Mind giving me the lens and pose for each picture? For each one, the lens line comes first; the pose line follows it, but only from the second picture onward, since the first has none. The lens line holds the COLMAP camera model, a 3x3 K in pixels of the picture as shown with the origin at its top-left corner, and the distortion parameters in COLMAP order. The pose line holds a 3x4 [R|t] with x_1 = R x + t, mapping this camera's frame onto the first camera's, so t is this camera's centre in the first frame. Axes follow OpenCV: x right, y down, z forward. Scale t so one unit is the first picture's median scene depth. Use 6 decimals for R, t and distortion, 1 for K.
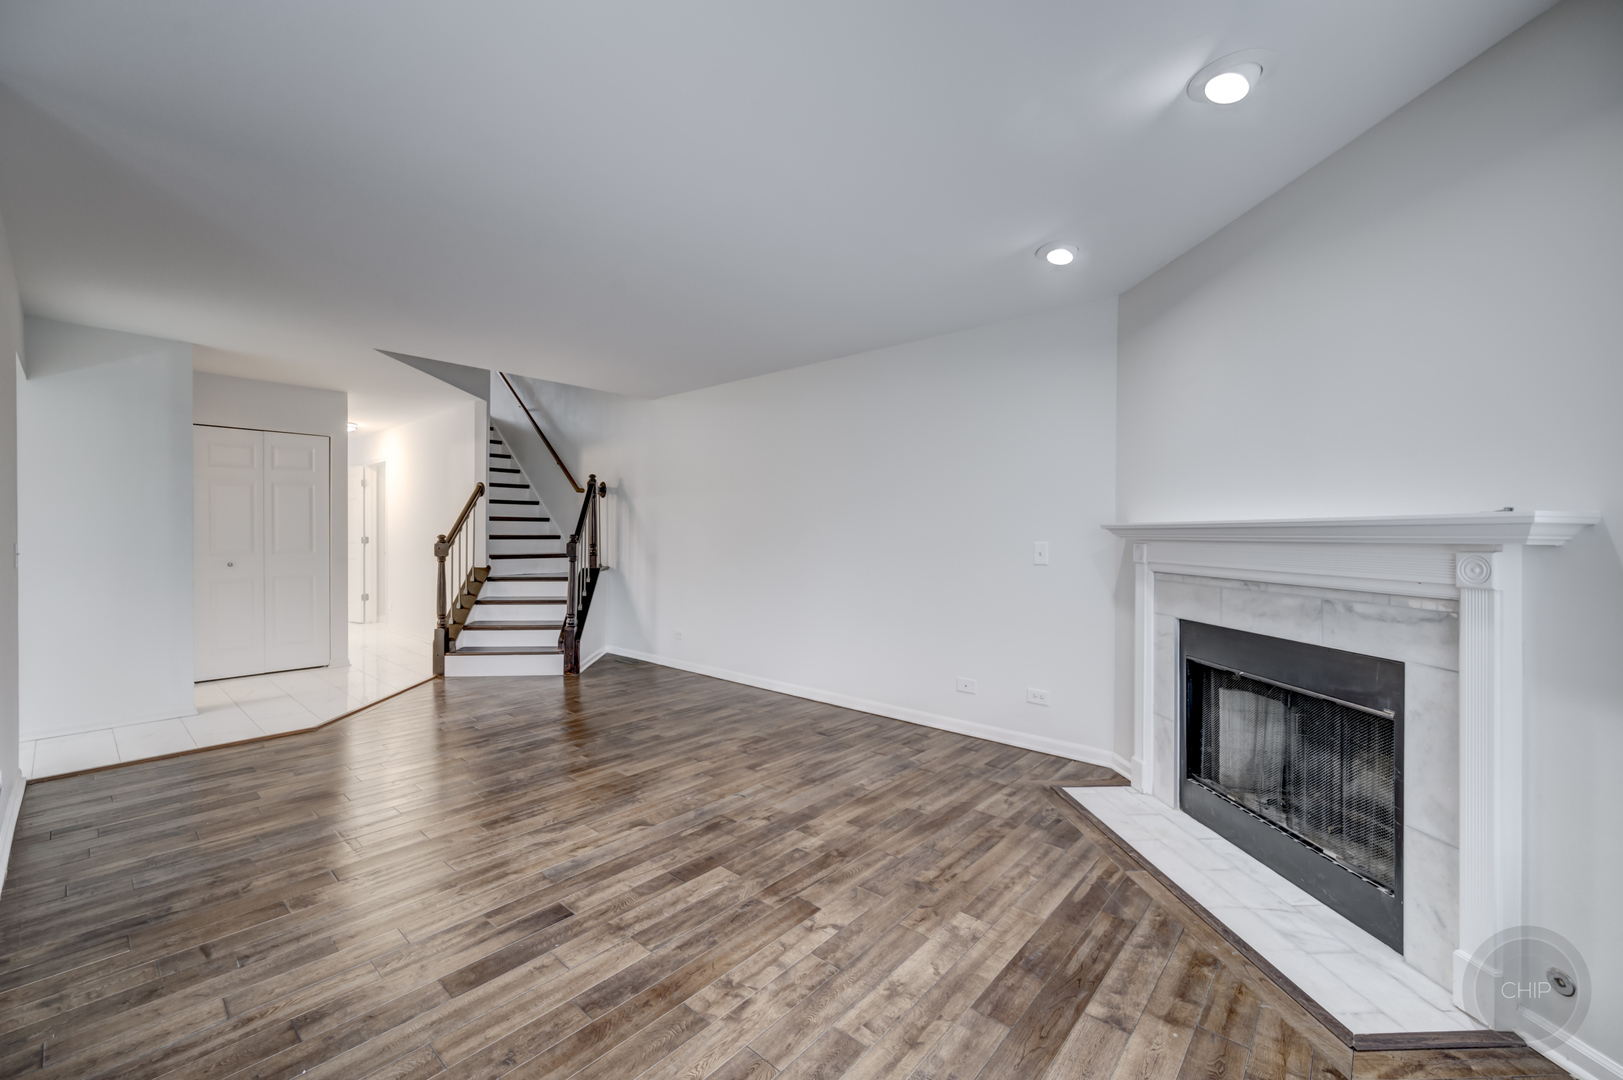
lens RADIAL K [[640.5, 0, 816.7], [0, 640.5, 533.7], [0, 0, 1]] dist [-0.000883, -0.000006]
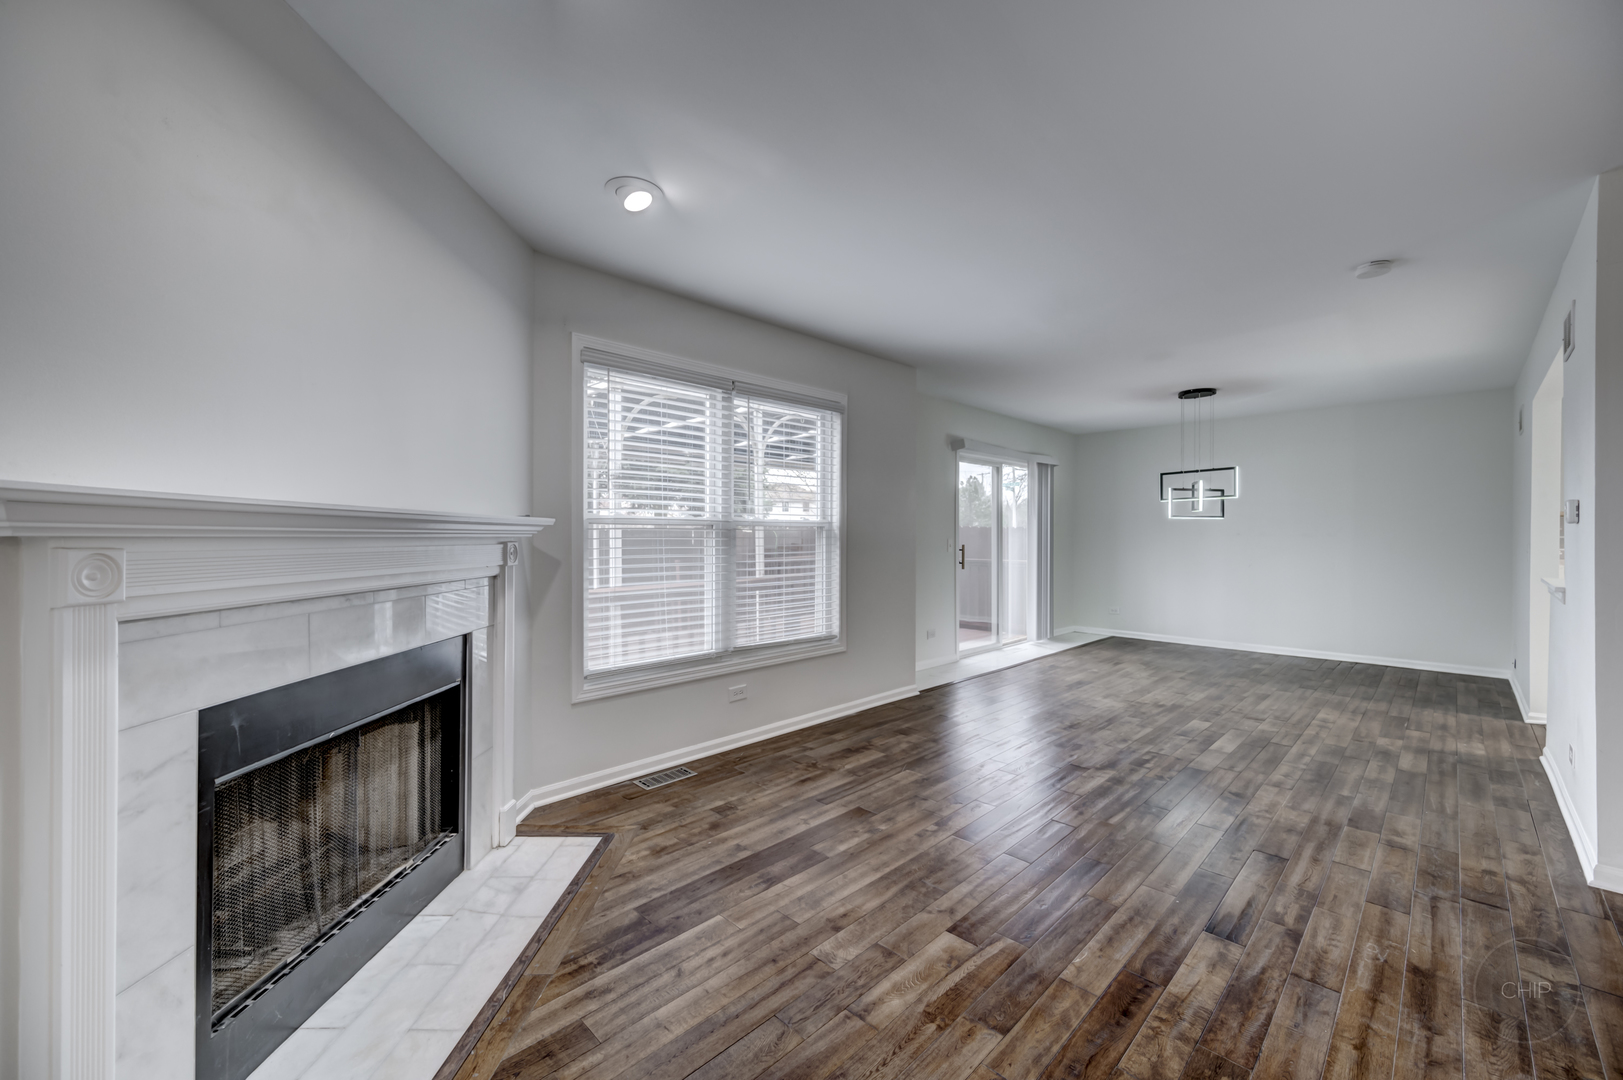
lens RADIAL K [[640.5, 0, 816.7], [0, 640.5, 533.7], [0, 0, 1]] dist [-0.000883, -0.000006]
pose [[-0.997250, -0.004380, 0.073979, 0.130348], [-0.004808, 0.999973, -0.005604, 0.007908], [-0.073952, -0.005944, -0.997244, 1.983176]]
